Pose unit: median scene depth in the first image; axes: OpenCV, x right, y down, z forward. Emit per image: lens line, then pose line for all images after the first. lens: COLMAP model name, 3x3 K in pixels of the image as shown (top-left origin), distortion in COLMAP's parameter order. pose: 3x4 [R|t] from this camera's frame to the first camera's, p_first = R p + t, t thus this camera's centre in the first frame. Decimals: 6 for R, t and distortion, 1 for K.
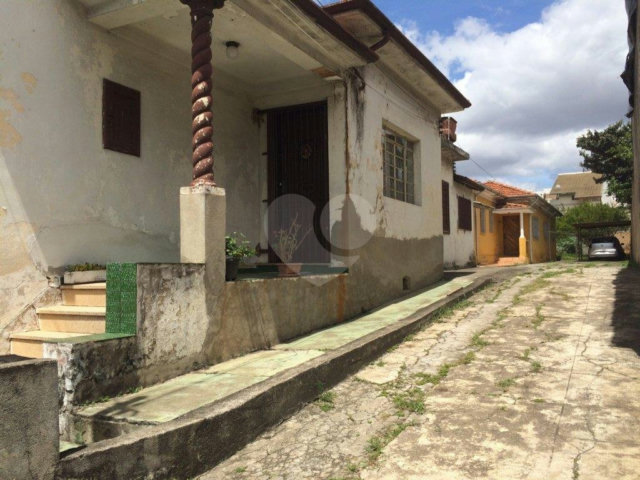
lens RADIAL K [[586.5, 0, 318.7], [0, 586.5, 249.1], [0, 0, 1]] dist [0.126719, -0.246095]
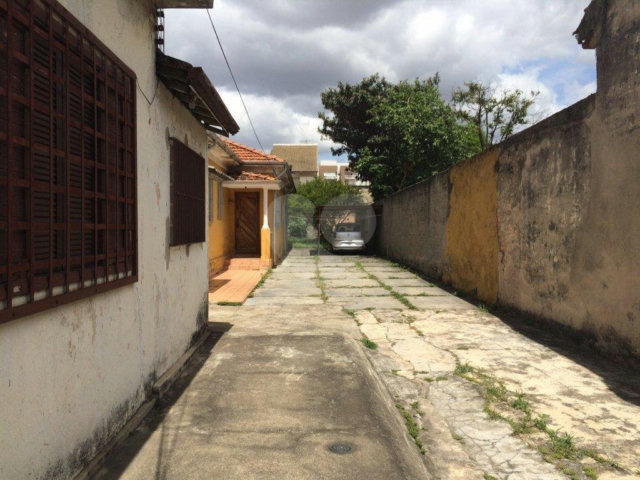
lens RADIAL K [[586.5, 0, 318.7], [0, 586.5, 249.1], [0, 0, 1]] dist [0.126719, -0.246095]
pose [[0.881164, 0.007758, 0.472748, 0.082789], [-0.035373, 0.998145, 0.049552, -0.025924], [-0.471486, -0.060386, 0.879803, 0.358513]]
